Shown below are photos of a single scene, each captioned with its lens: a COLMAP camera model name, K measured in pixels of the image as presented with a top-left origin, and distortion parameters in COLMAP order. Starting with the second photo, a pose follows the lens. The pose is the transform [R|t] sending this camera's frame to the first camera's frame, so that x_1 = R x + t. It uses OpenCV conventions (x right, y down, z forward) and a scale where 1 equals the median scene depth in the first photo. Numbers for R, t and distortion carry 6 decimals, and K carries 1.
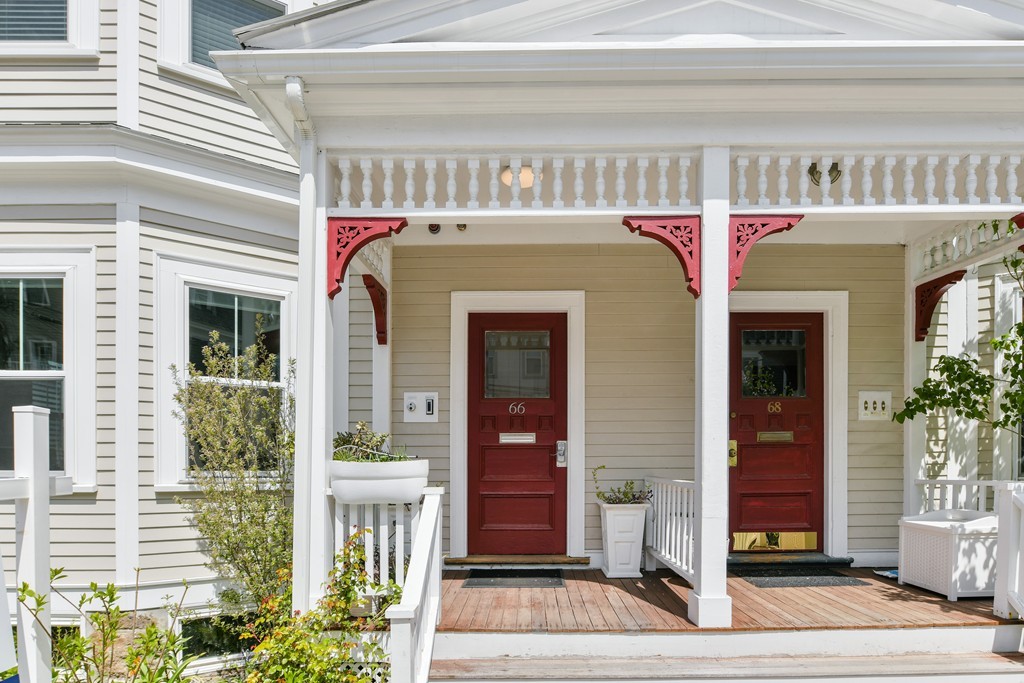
lens RADIAL K [[670.0, 0, 517.3], [0, 670.0, 338.0], [0, 0, 1]] dist [0.001413, -0.002032]
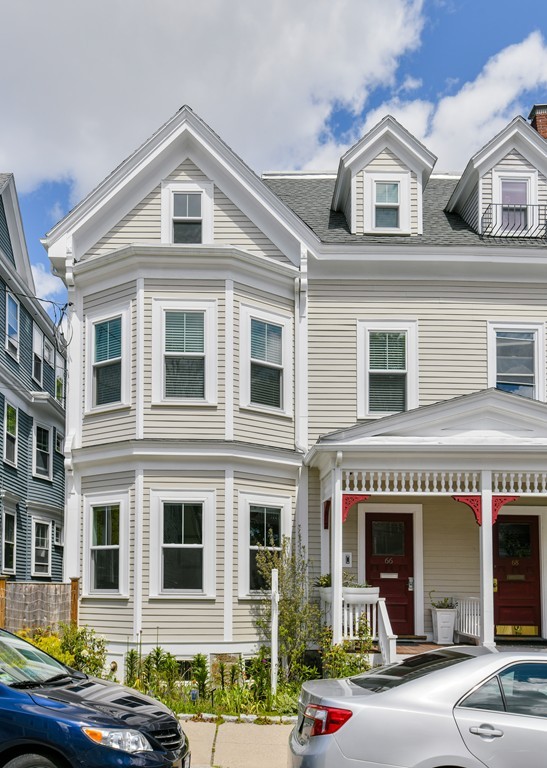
lens RADIAL K [[705.6, 0, 273.5], [0, 705.6, 384.0], [0, 0, 1]] dist [0.046396, -0.000477]
pose [[0.999851, 0.015261, 0.008105, -0.421785], [-0.014441, 0.995555, -0.093074, -0.251769], [-0.009489, 0.092943, 0.995626, -1.338814]]
